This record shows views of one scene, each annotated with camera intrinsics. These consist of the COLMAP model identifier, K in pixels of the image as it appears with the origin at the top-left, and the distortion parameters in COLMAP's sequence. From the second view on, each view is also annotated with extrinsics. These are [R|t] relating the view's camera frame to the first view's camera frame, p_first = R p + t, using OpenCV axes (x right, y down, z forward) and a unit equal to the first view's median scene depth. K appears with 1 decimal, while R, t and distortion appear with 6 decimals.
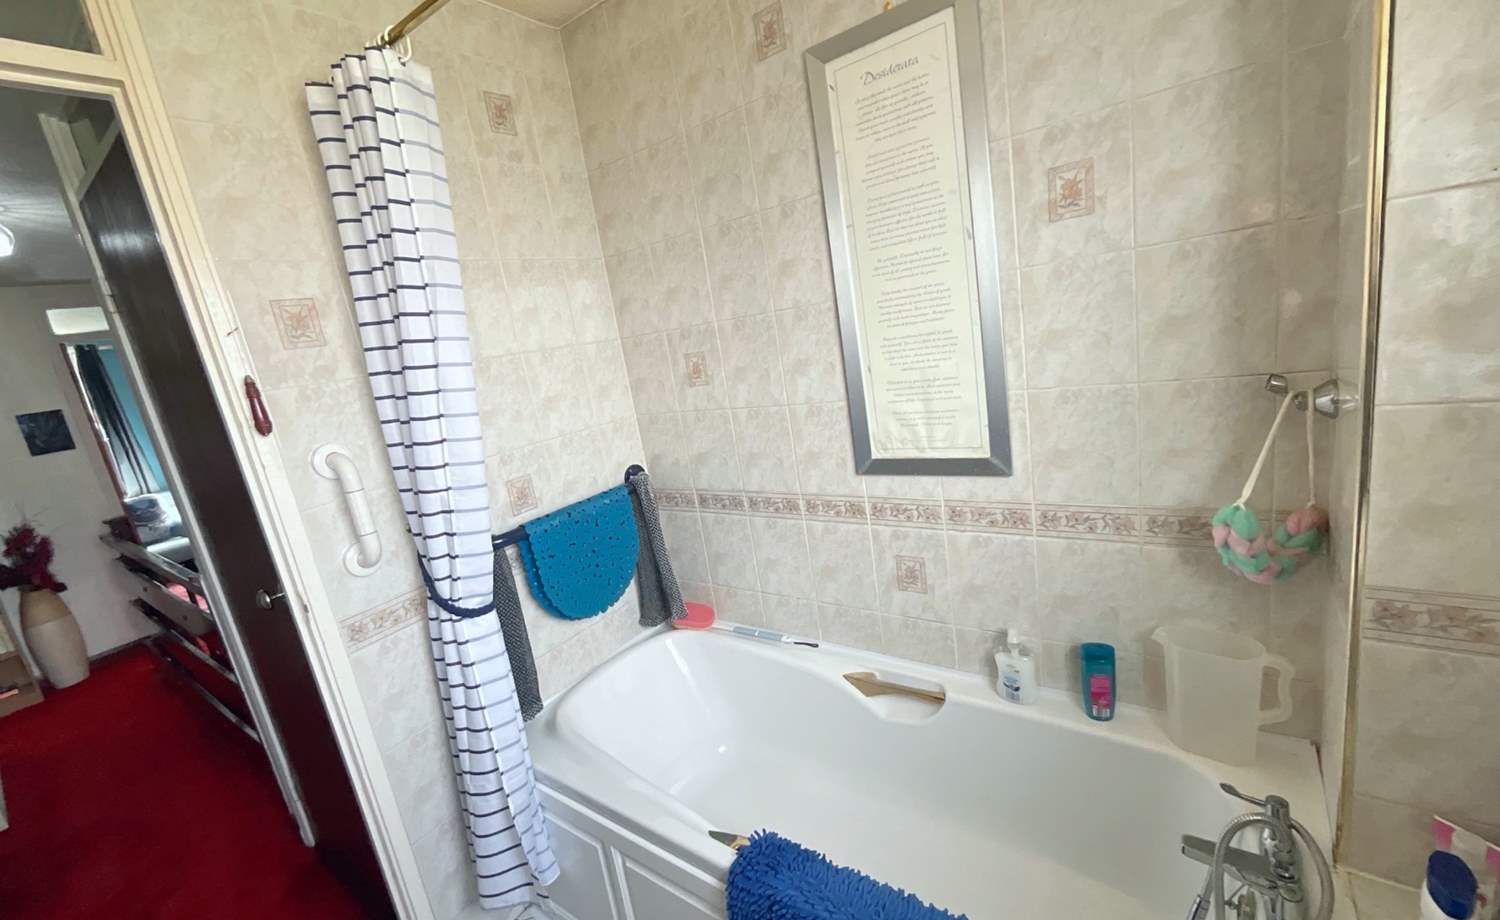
lens RADIAL K [[608.3, 0, 760.2], [0, 608.3, 463.3], [0, 0, 1]] dist [-0.006846, 0.001986]
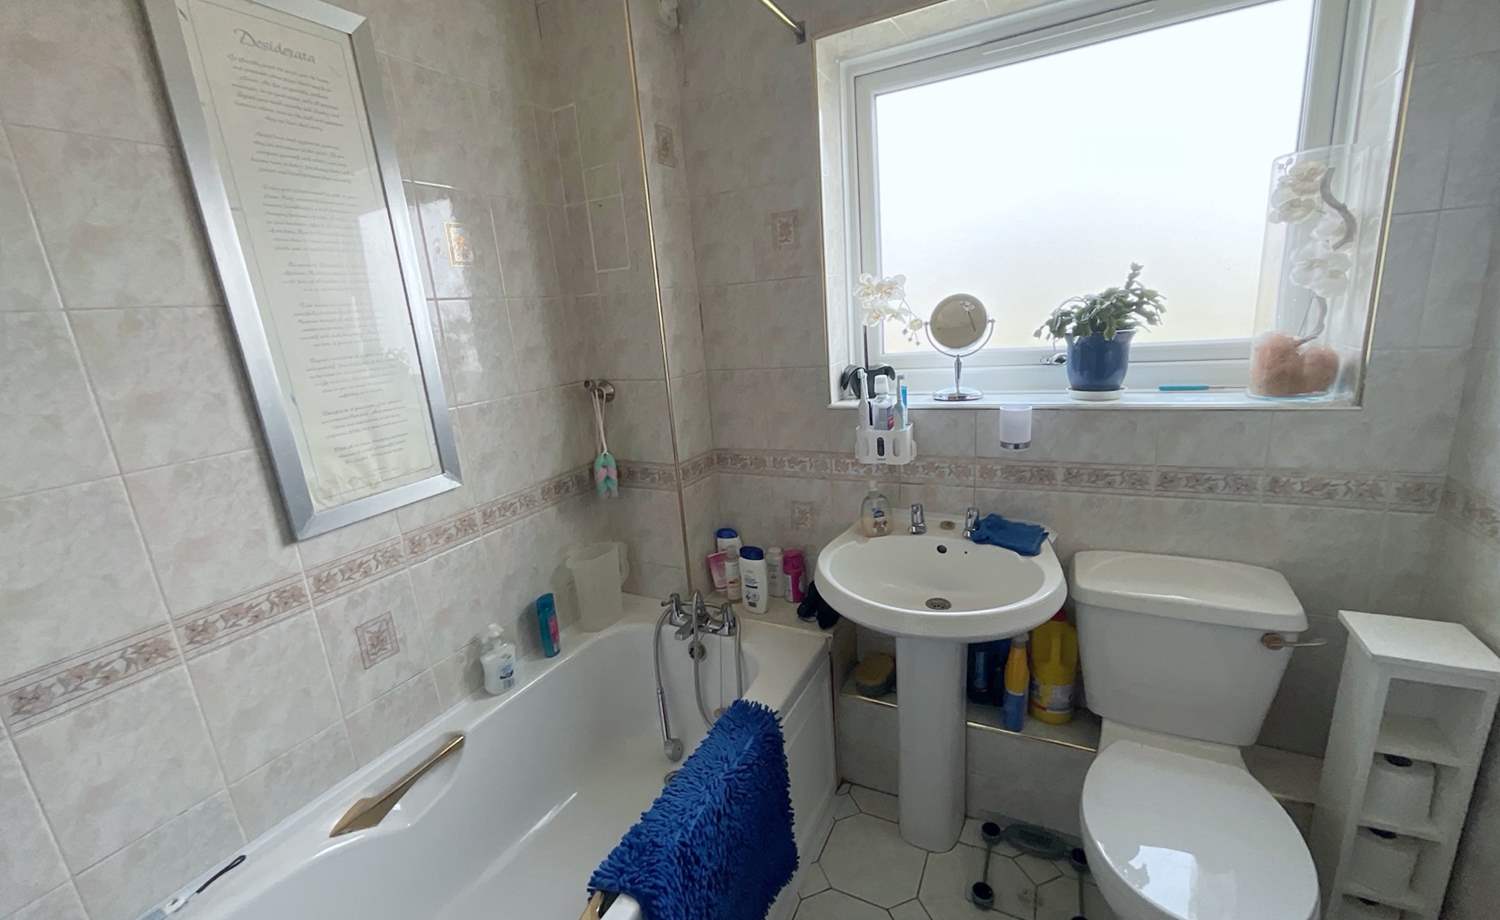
lens RADIAL K [[608.3, 0, 757.1], [0, 608.3, 456.6], [0, 0, 1]] dist [-0.006846, 0.001986]
pose [[-0.140560, -0.079726, 0.986857, -0.688513], [0.299123, 0.946754, 0.119091, -0.000440], [-0.943805, 0.311931, -0.109228, 0.564243]]
